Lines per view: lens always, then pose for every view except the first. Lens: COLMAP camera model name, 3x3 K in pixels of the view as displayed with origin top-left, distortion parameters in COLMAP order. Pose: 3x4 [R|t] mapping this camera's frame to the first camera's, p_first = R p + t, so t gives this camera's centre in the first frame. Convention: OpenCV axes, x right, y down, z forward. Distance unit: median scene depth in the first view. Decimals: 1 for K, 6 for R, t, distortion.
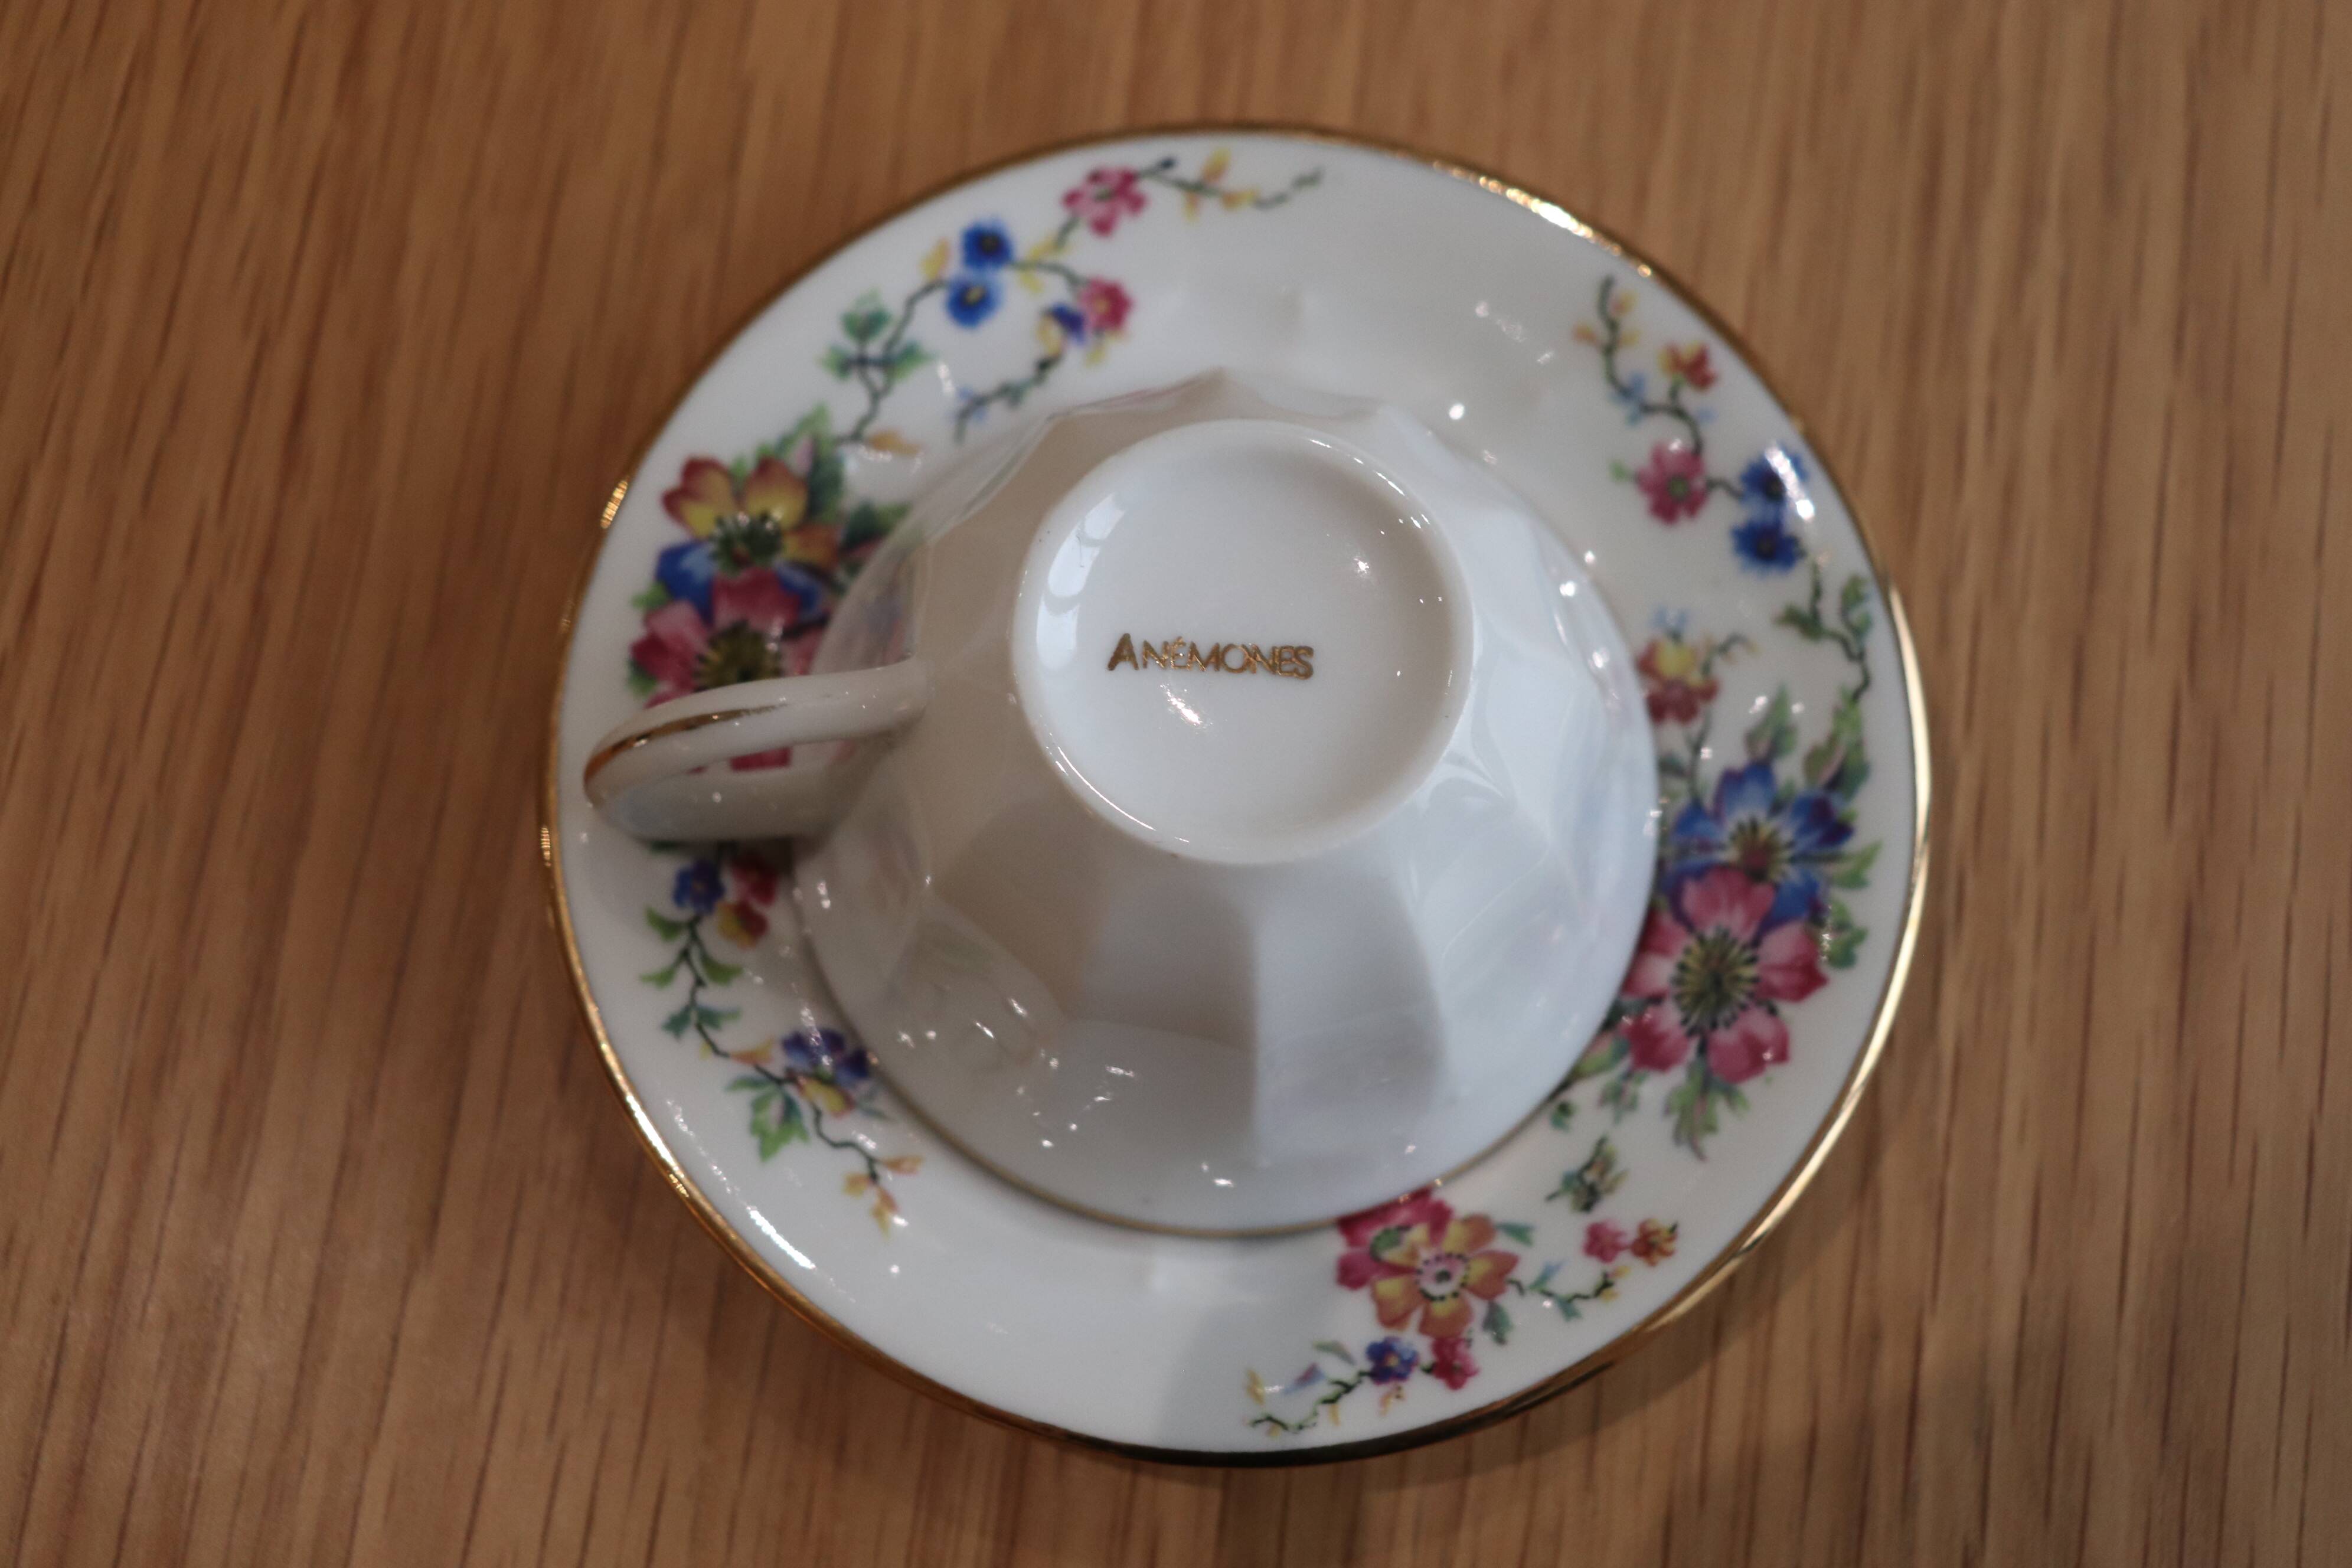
lens RADIAL K [[3015.1, 0, 1176.0], [0, 3015.1, 784.0], [0, 0, 1]] dist [-0.230831, 0.001444]
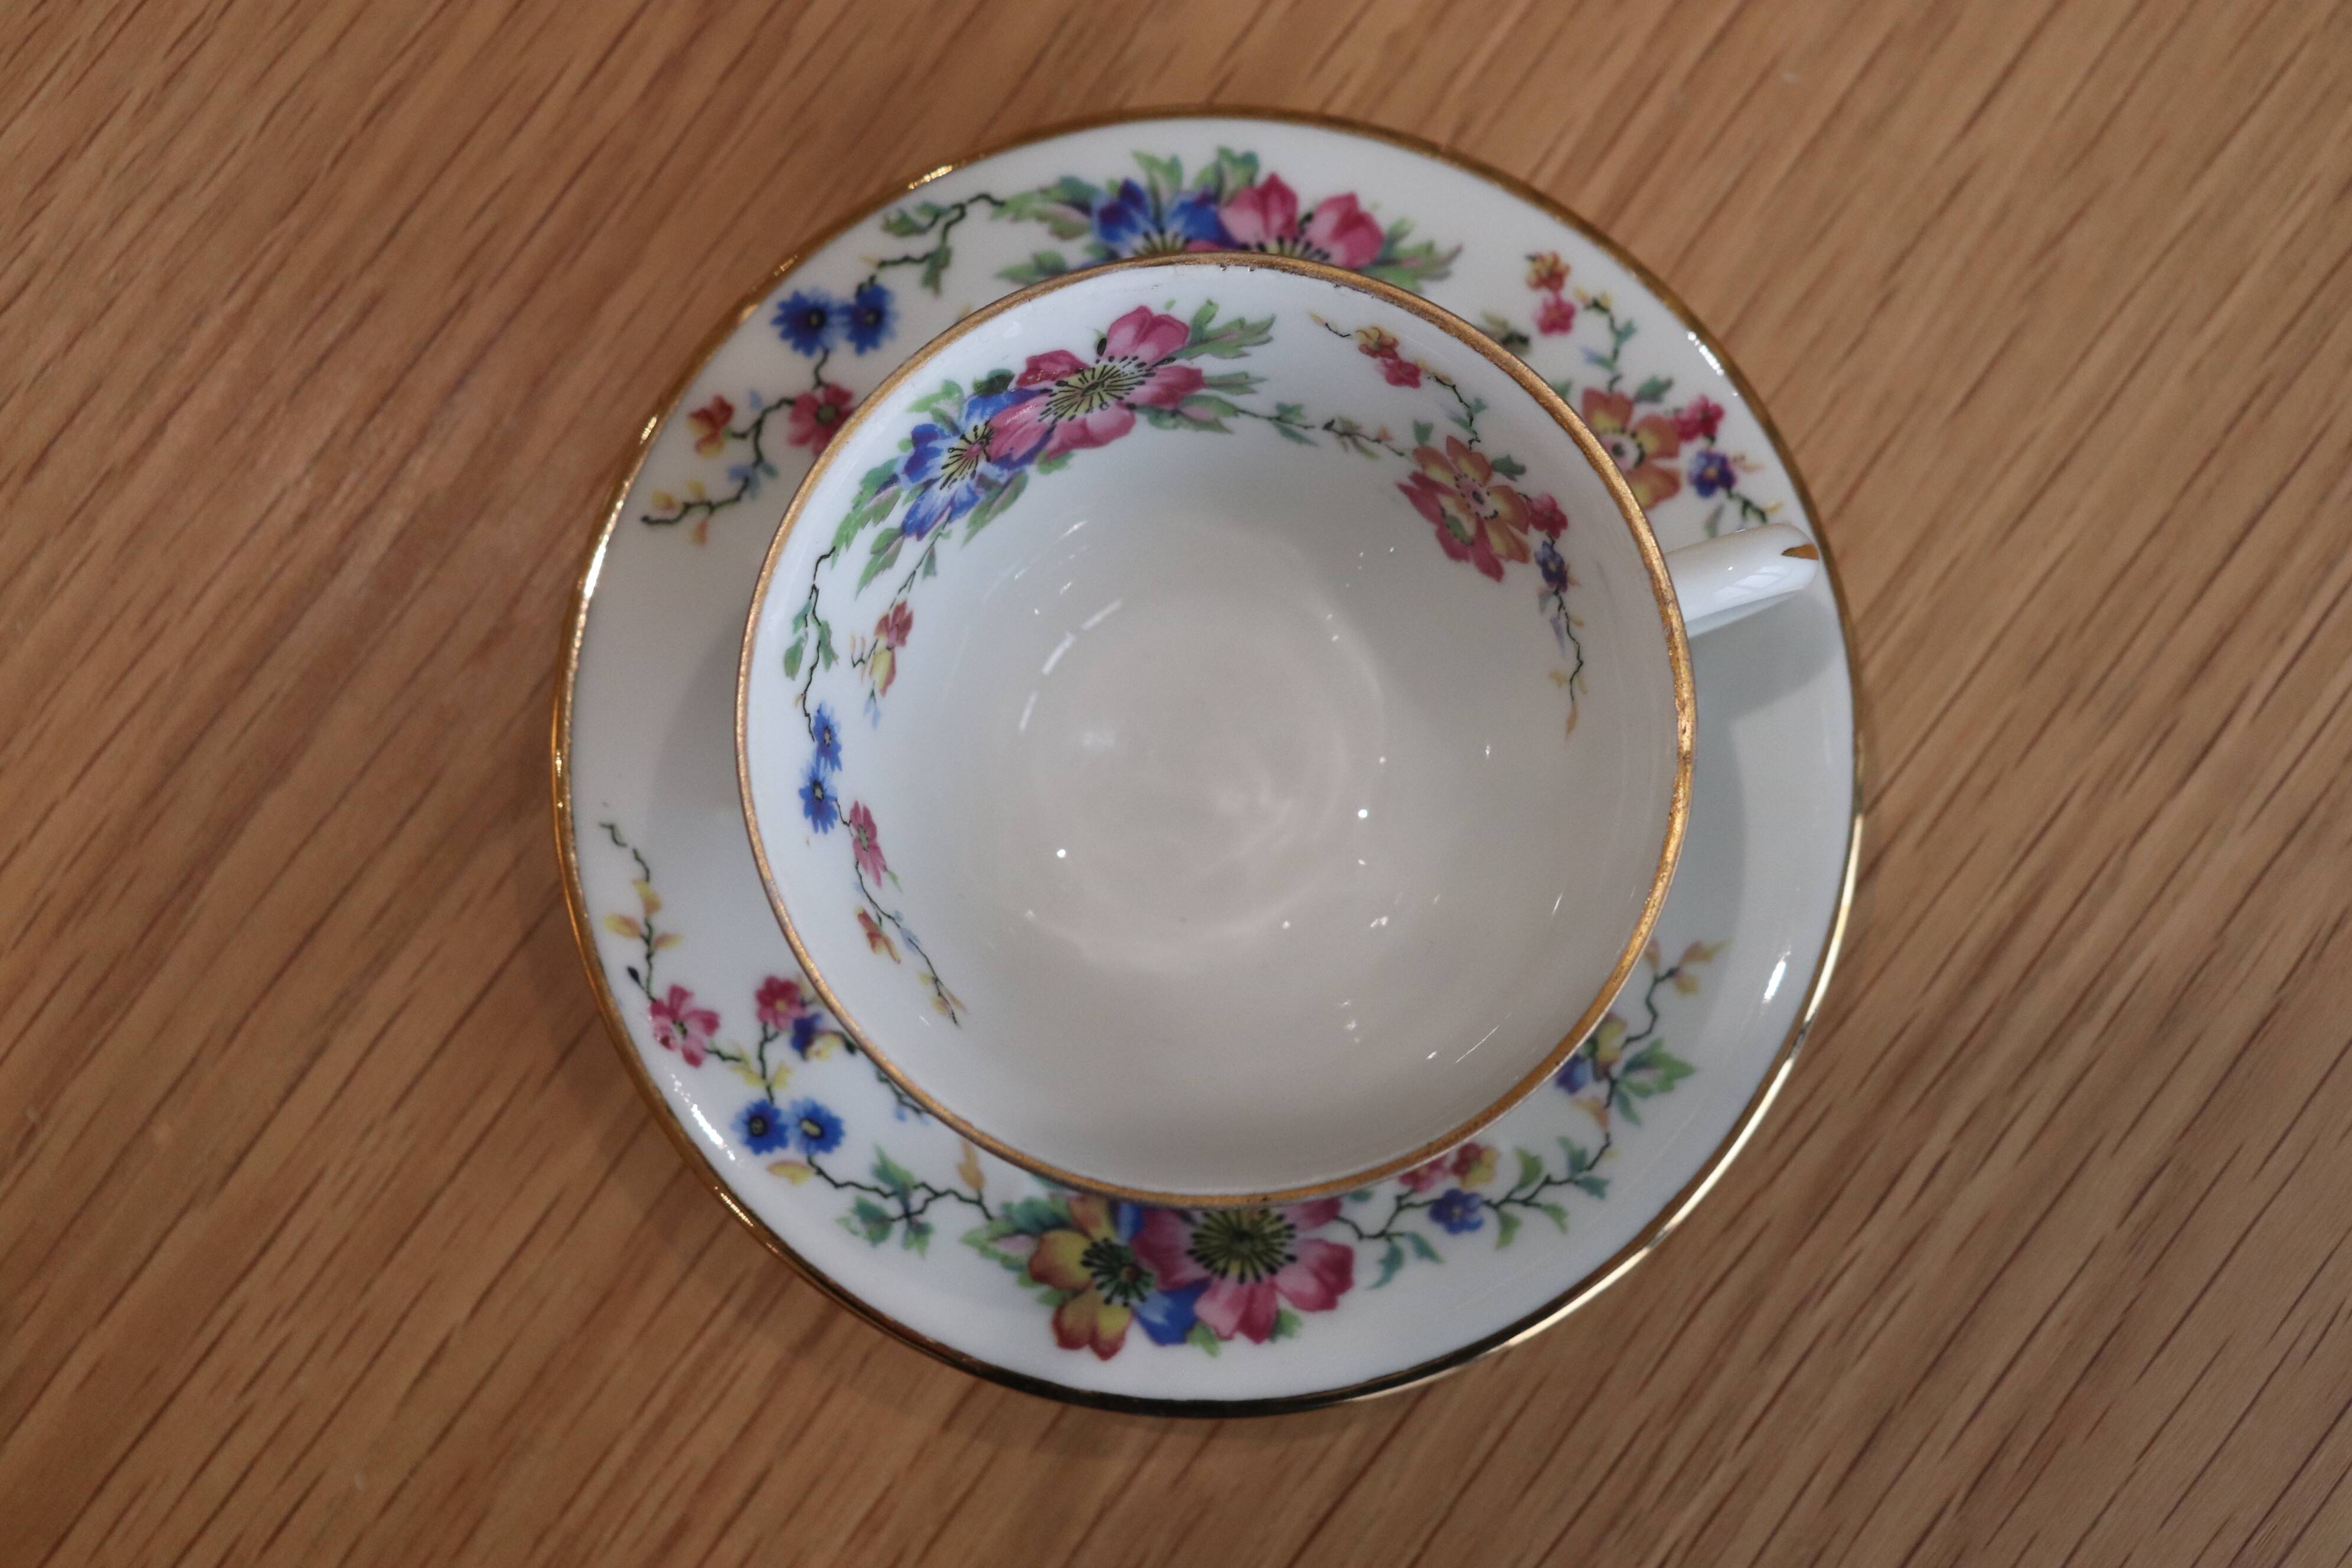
lens RADIAL K [[3015.1, 0, 1176.0], [0, 3015.1, 784.0], [0, 0, 1]] dist [-0.230831, 0.001444]
pose [[-0.263617, -0.961770, 0.074198, -0.067193], [0.931973, -0.234095, 0.276813, -0.317310], [-0.248861, 0.142123, 0.958055, -0.006410]]
